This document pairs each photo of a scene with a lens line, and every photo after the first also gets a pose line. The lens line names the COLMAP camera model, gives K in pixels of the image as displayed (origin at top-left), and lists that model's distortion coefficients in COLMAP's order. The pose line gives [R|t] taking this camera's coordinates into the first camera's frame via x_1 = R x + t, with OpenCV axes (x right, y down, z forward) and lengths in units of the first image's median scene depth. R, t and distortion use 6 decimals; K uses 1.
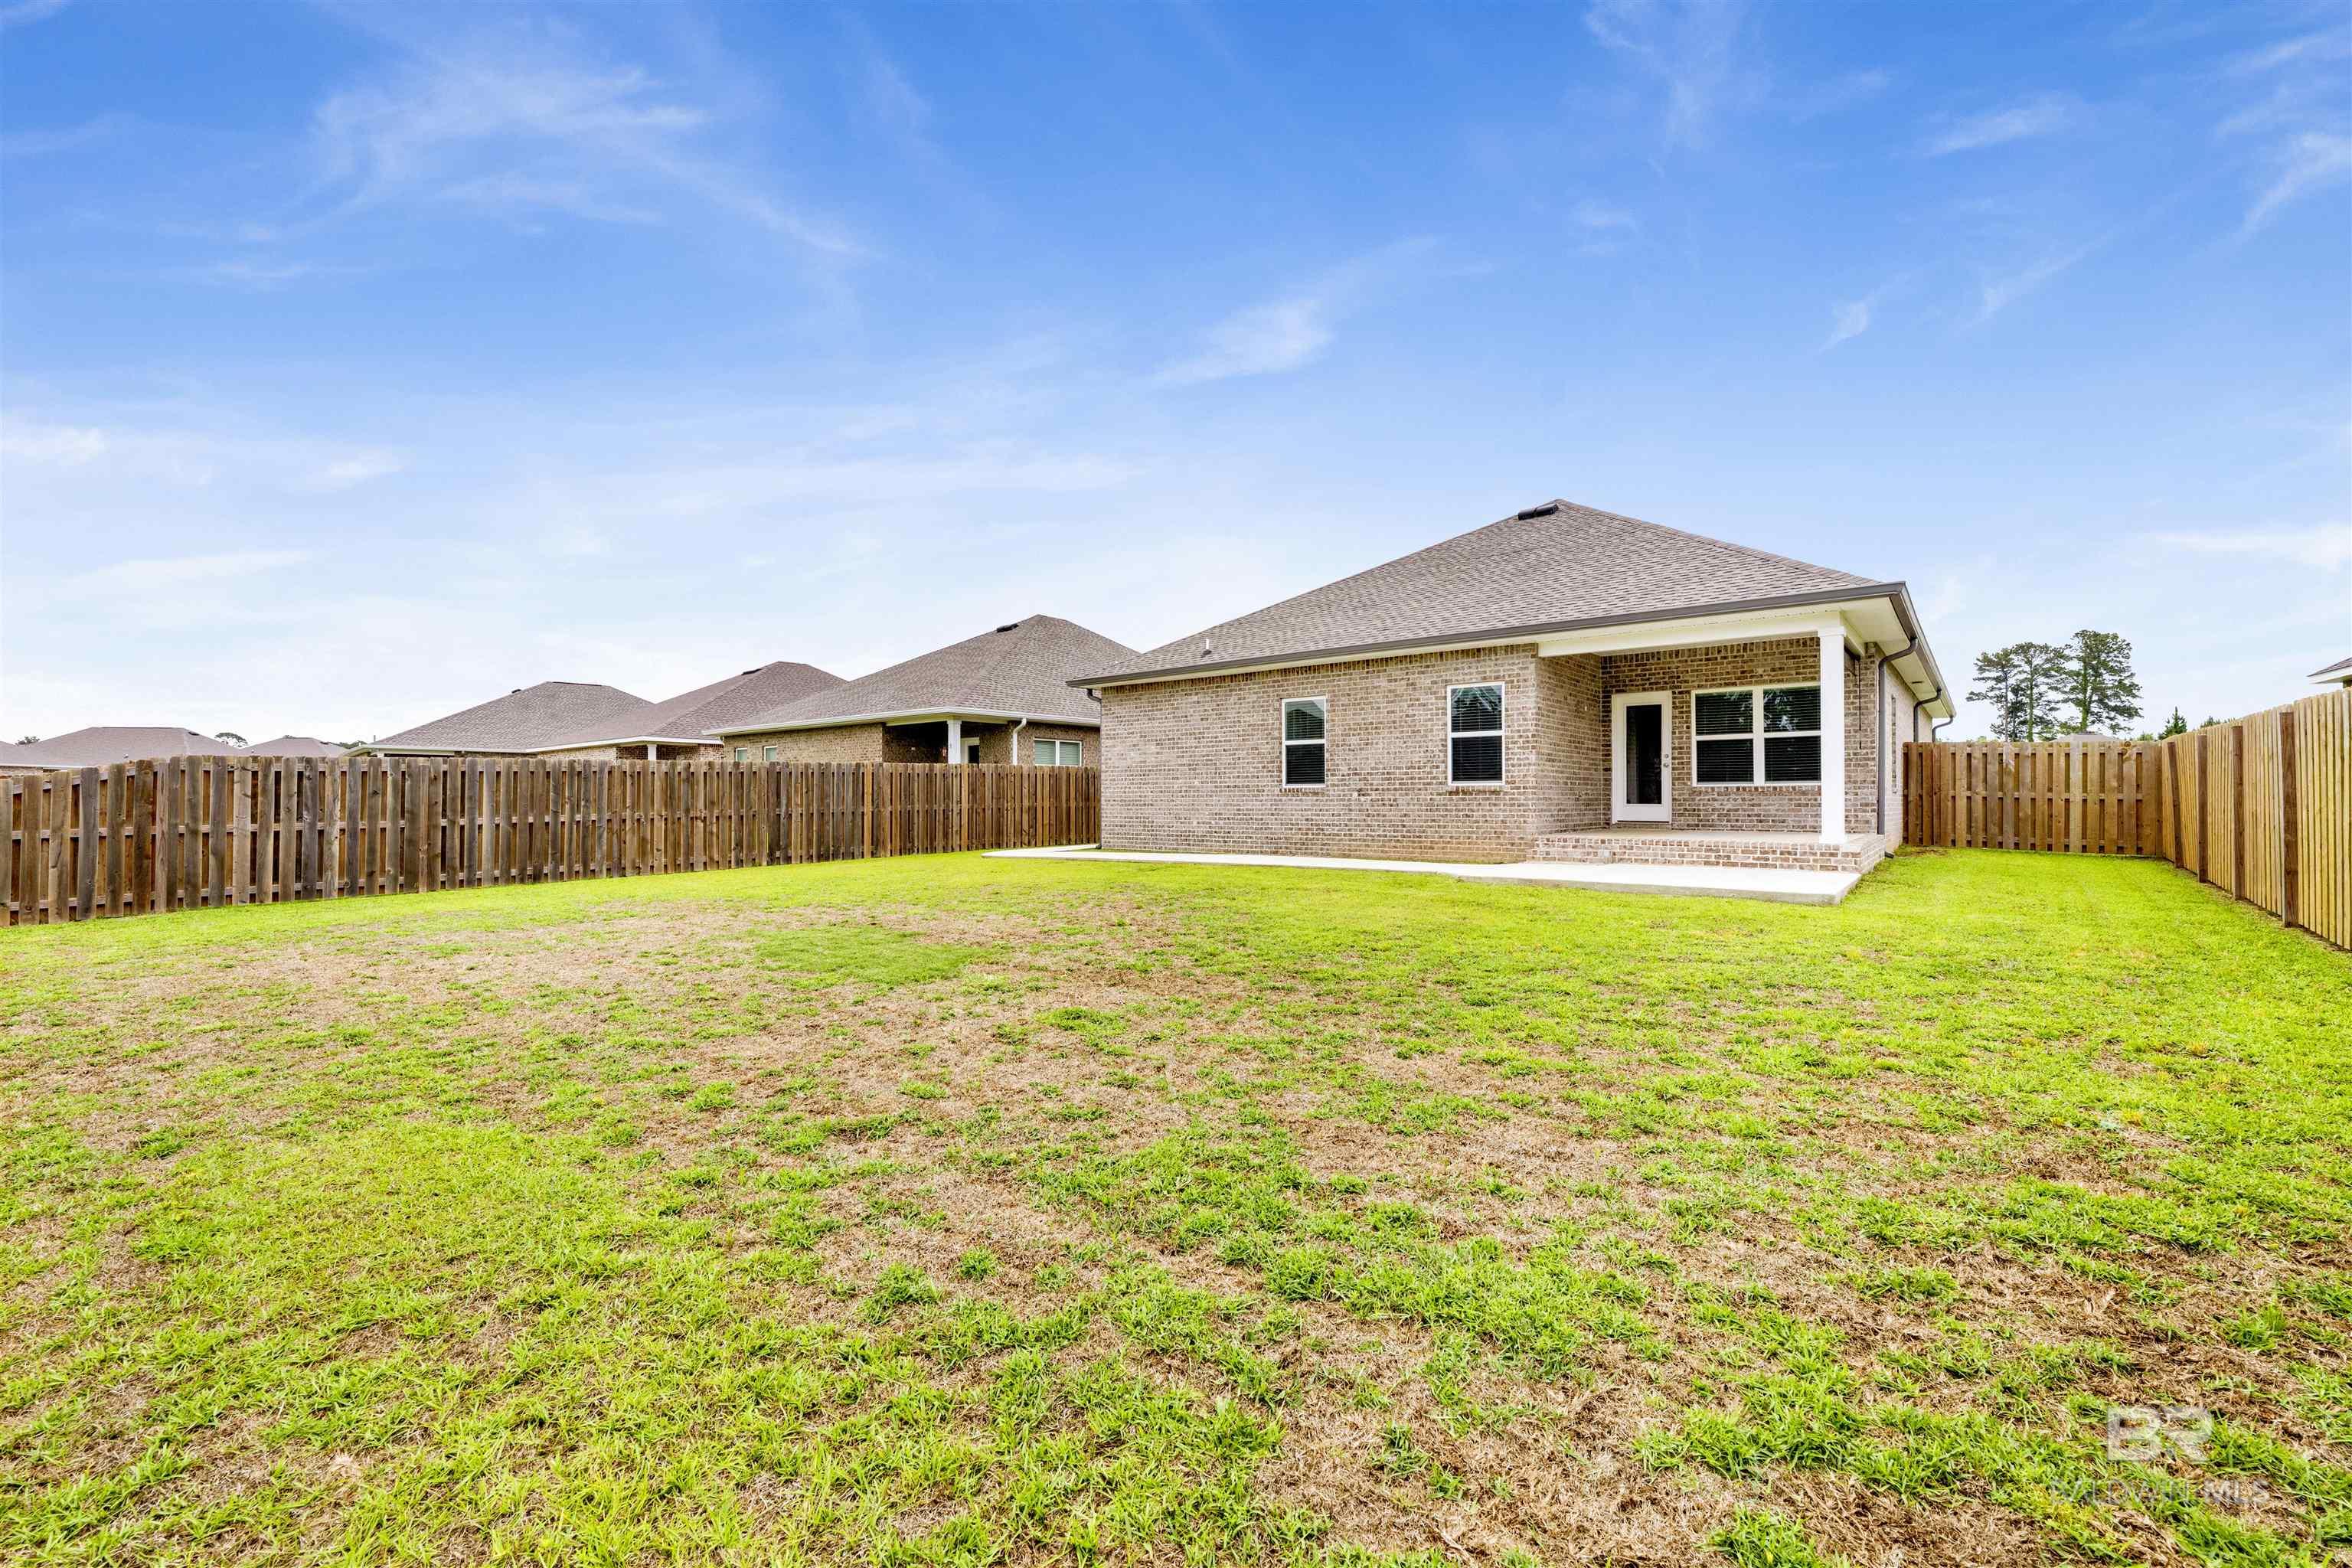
lens RADIAL K [[984.8, 0, 1193.7], [0, 984.8, 782.8], [0, 0, 1]] dist [-0.010234, 0.001281]
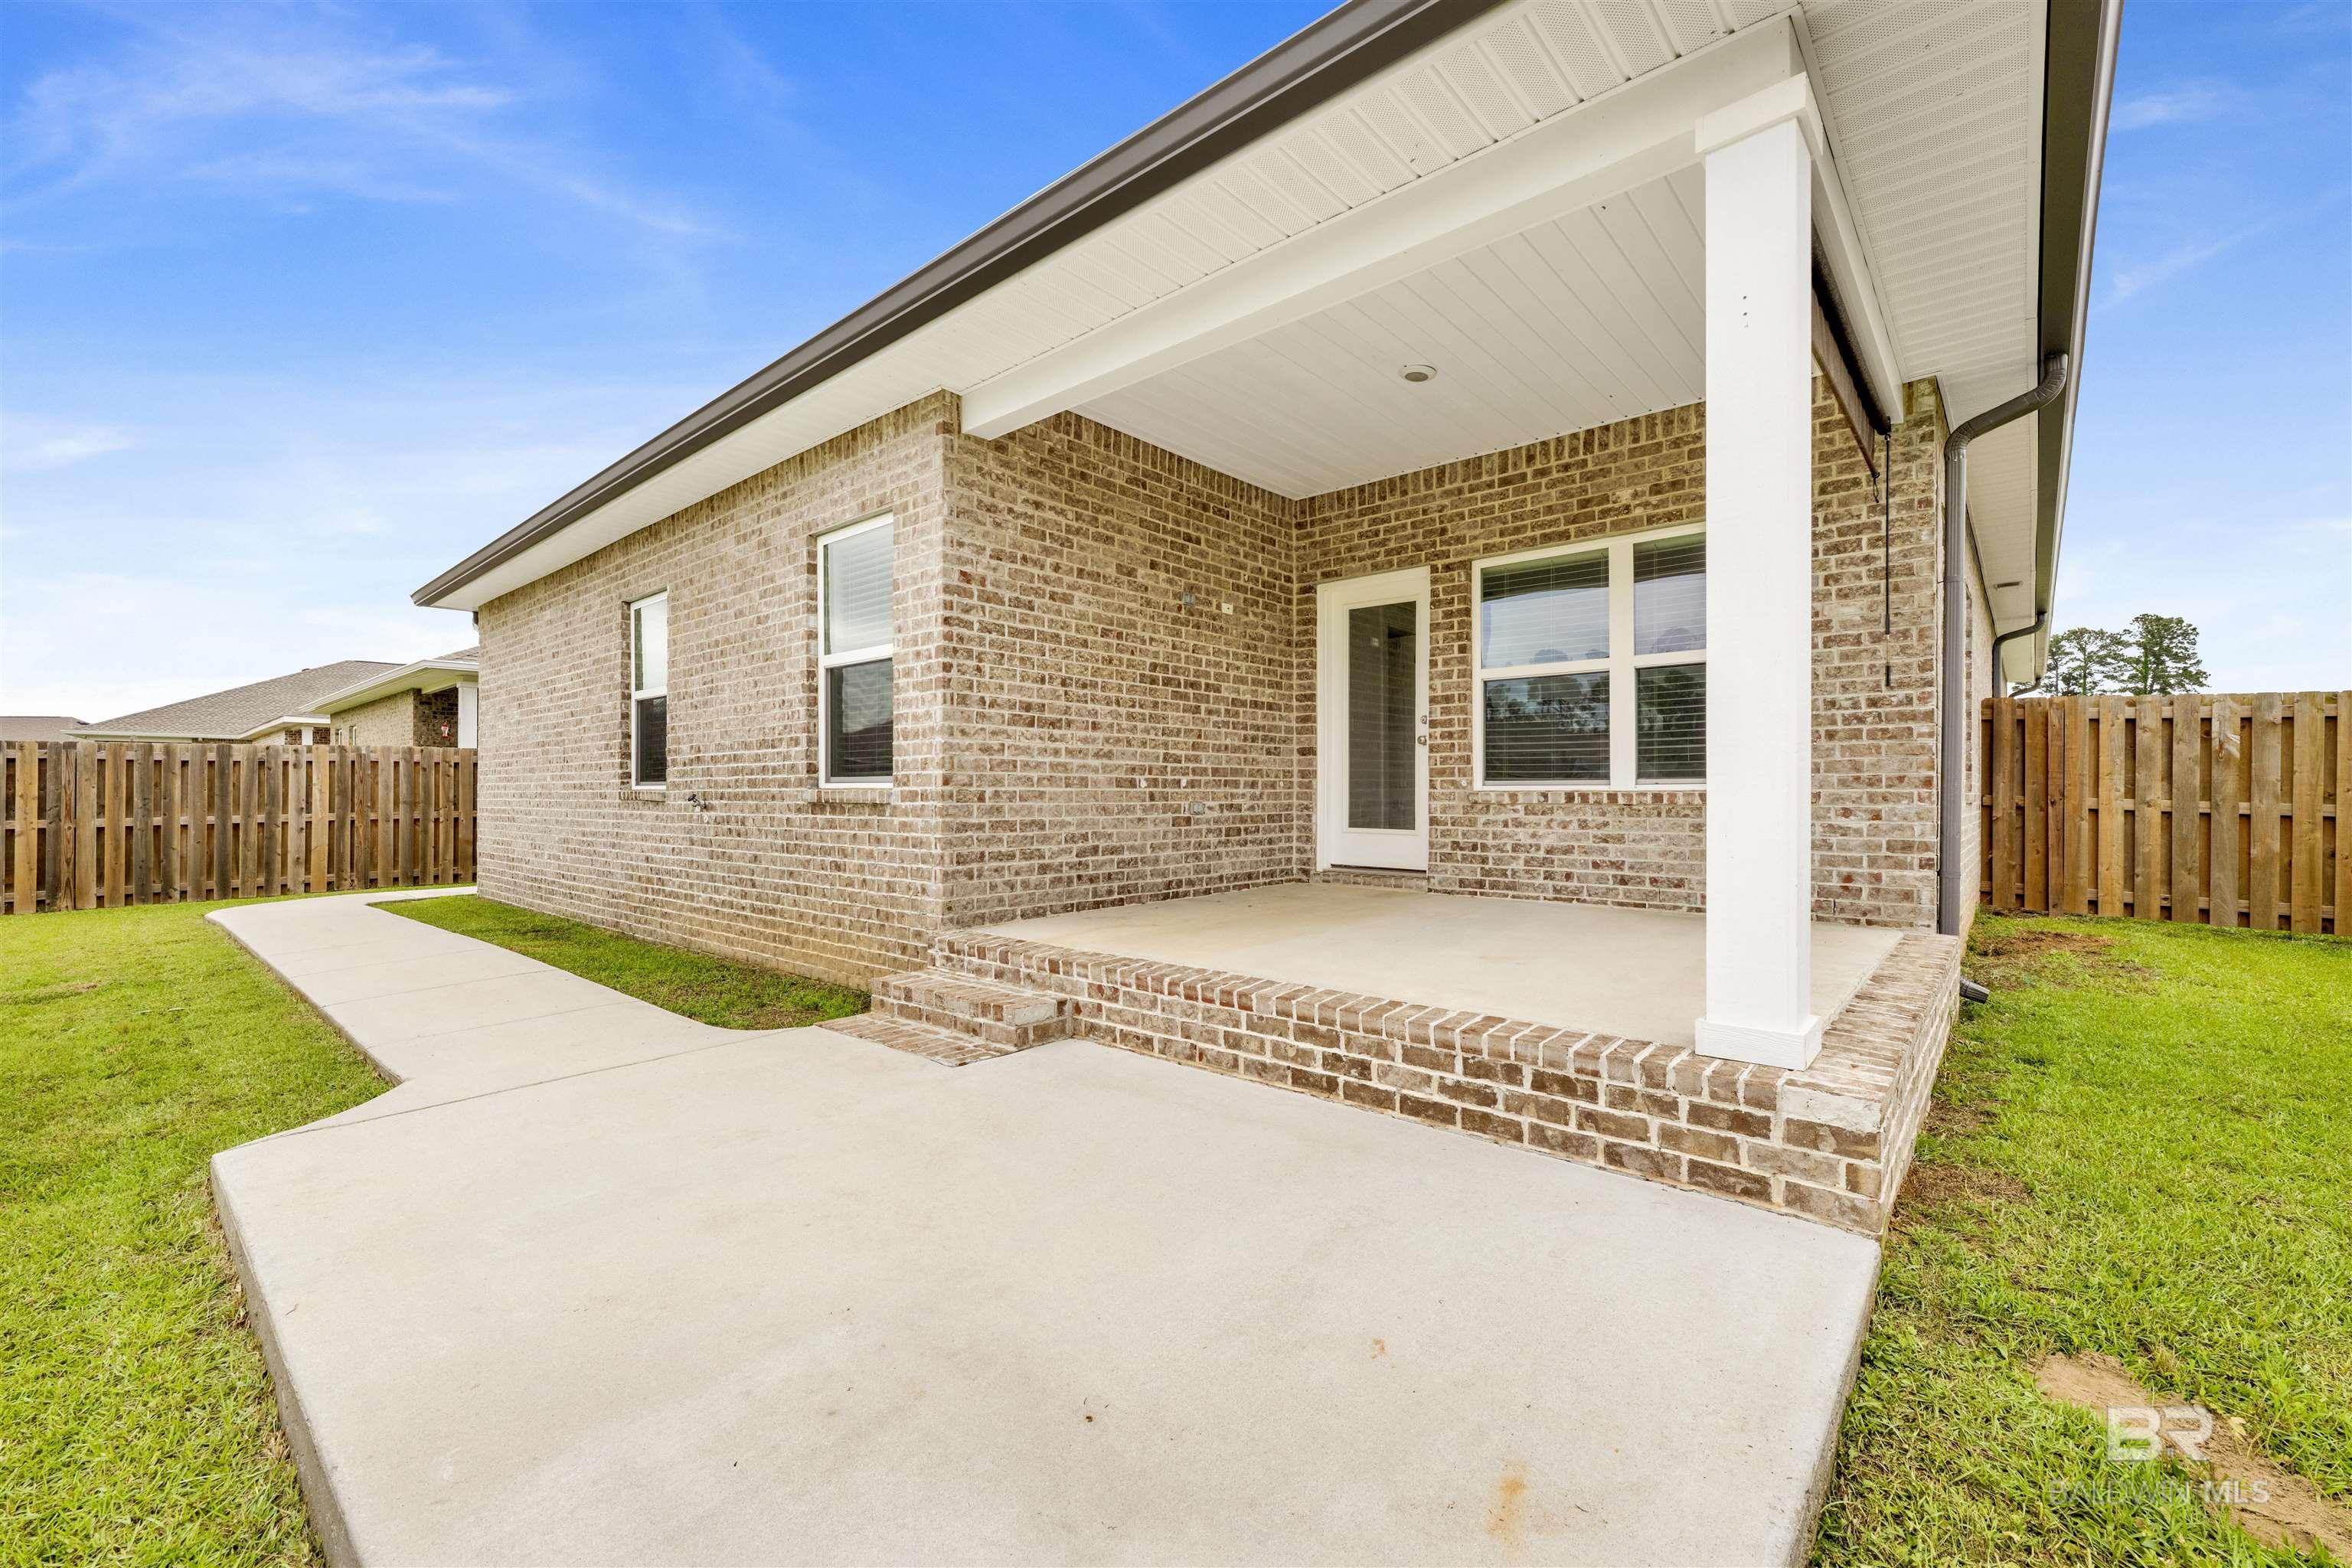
lens RADIAL K [[984.8, 0, 1159.1], [0, 984.8, 774.3], [0, 0, 1]] dist [-0.010234, 0.001281]
pose [[0.998835, 0.001194, -0.048237, 0.332993], [-0.001306, 0.999997, -0.002288, -0.001634], [0.048234, 0.002348, 0.998833, 0.486320]]
